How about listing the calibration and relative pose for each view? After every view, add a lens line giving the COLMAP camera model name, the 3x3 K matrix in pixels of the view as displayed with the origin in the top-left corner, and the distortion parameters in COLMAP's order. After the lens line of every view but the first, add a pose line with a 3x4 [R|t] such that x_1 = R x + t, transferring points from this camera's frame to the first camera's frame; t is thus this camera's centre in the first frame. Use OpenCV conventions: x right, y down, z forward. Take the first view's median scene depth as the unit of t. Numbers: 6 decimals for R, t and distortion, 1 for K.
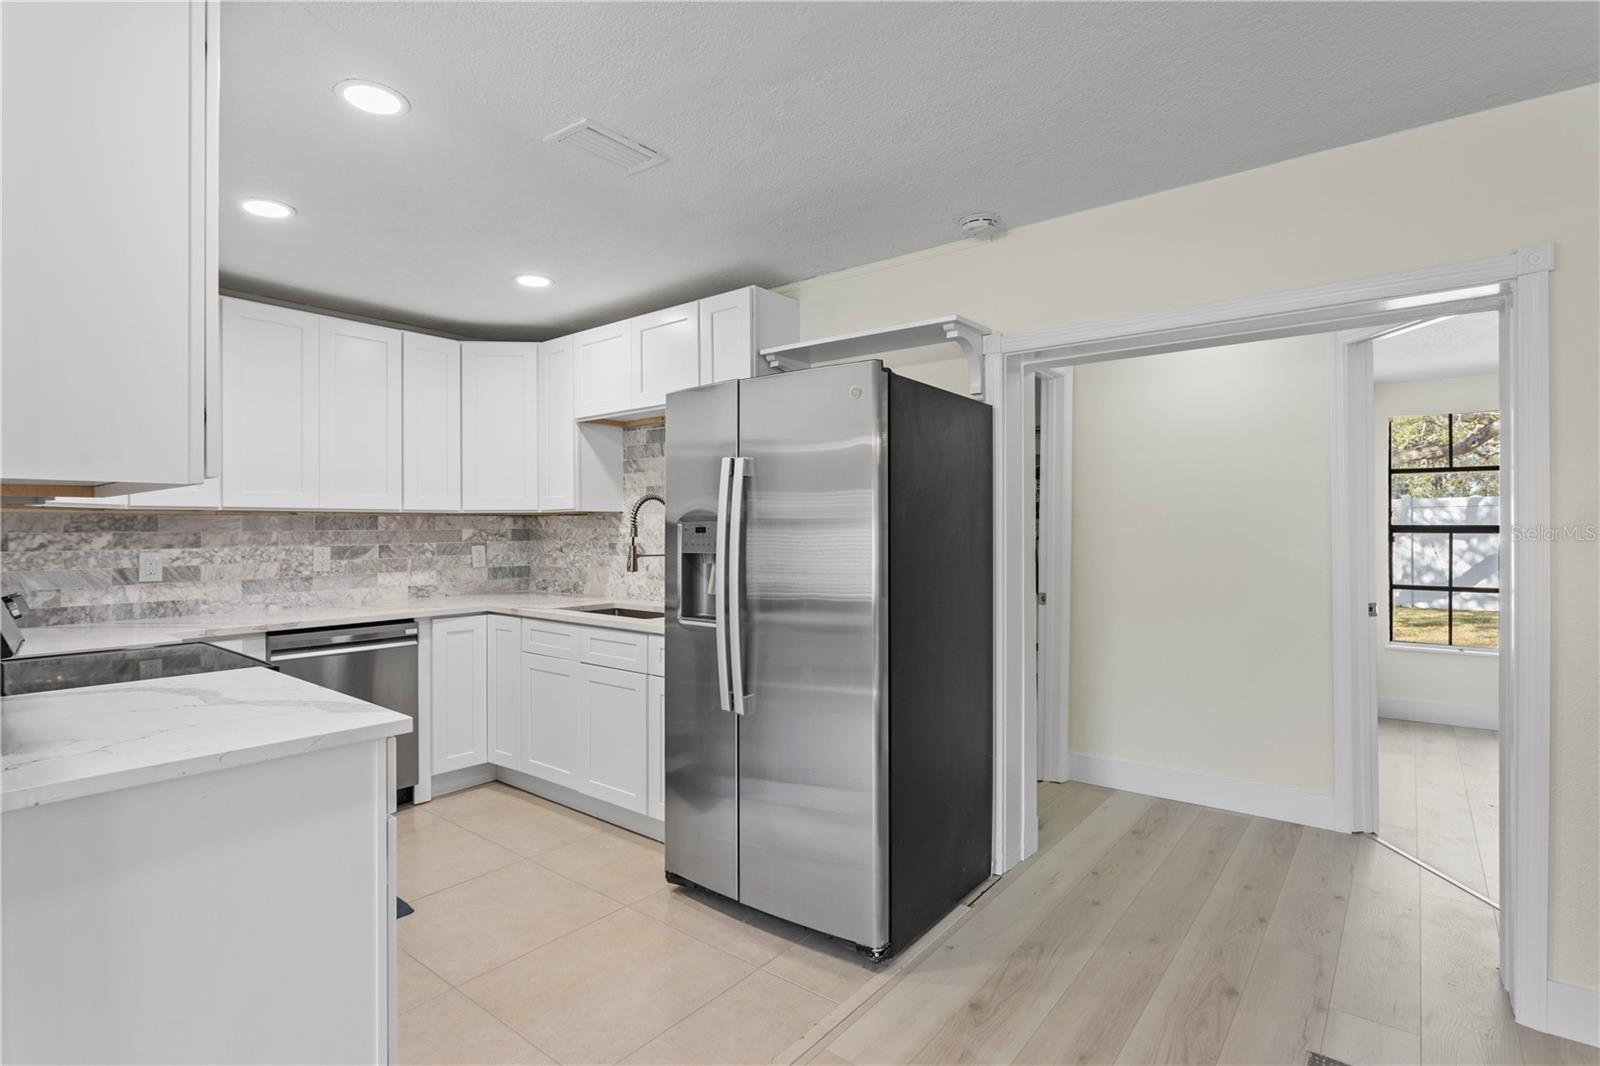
lens RADIAL K [[781.7, 0, 789.0], [0, 781.7, 527.9], [0, 0, 1]] dist [-0.013026, 0.002691]
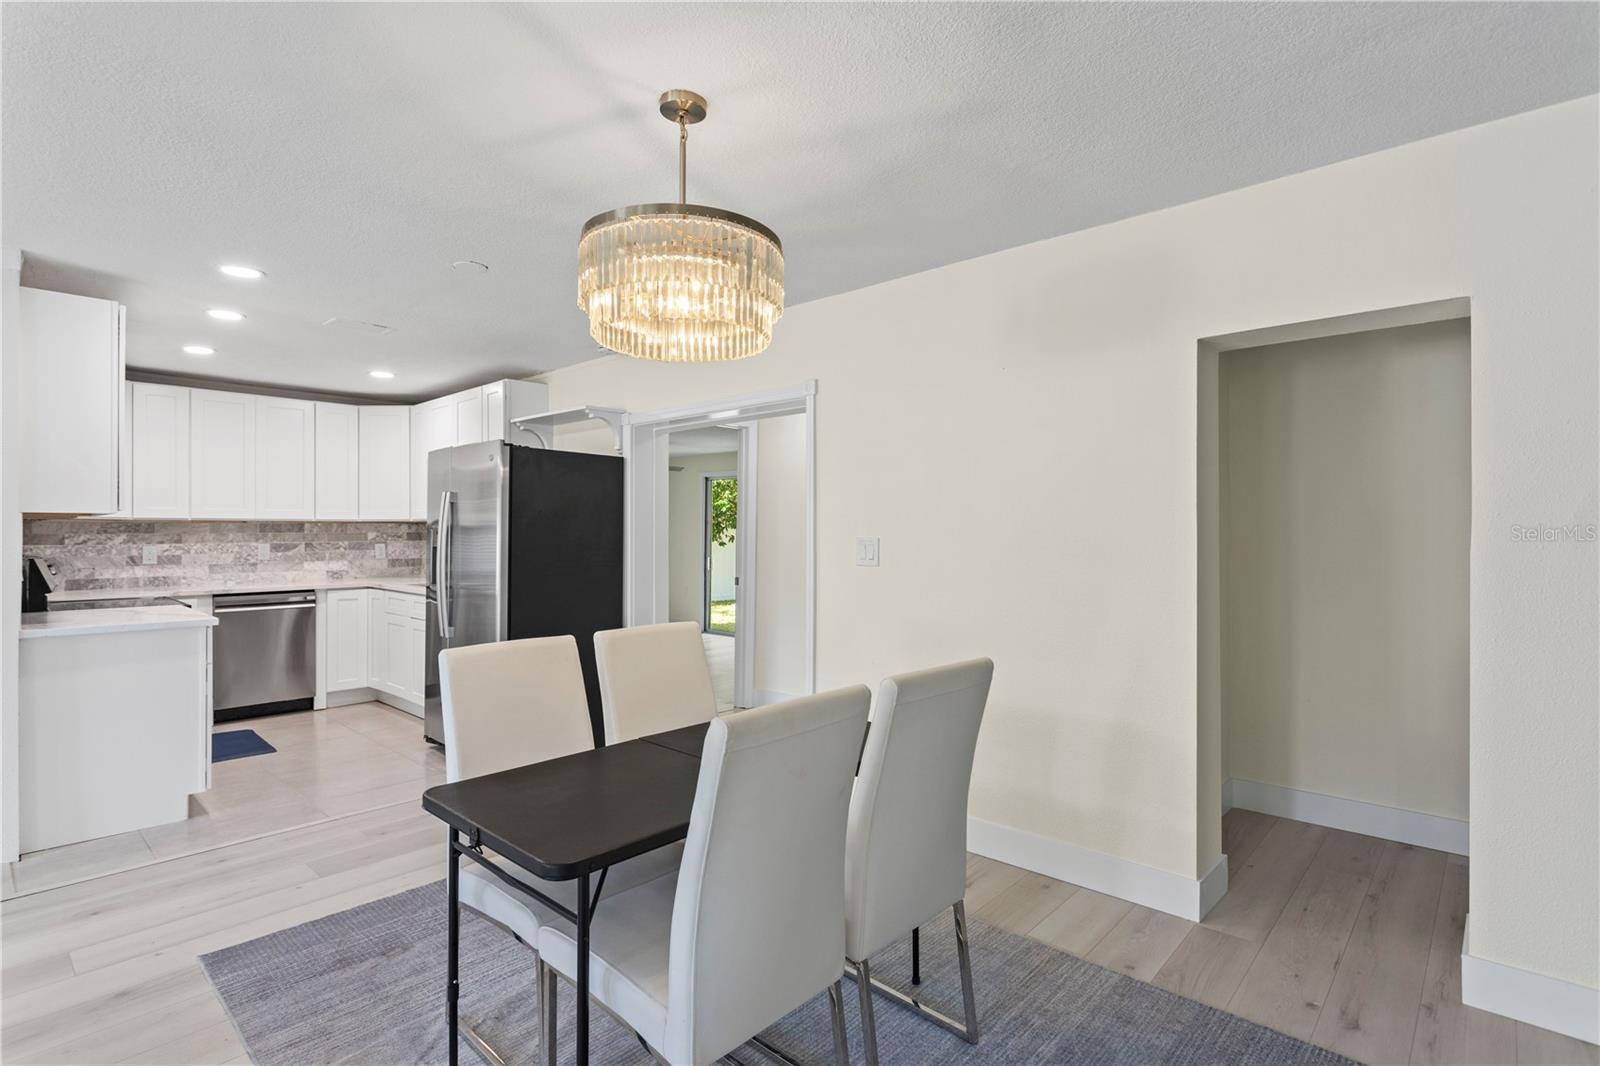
lens RADIAL K [[781.7, 0, 795.0], [0, 781.7, 529.6], [0, 0, 1]] dist [-0.013026, 0.002691]
pose [[0.997816, 0.001500, -0.066042, 0.563863], [-0.001740, 0.999992, -0.003571, 0.000316], [0.066036, 0.003678, 0.997810, -0.472999]]
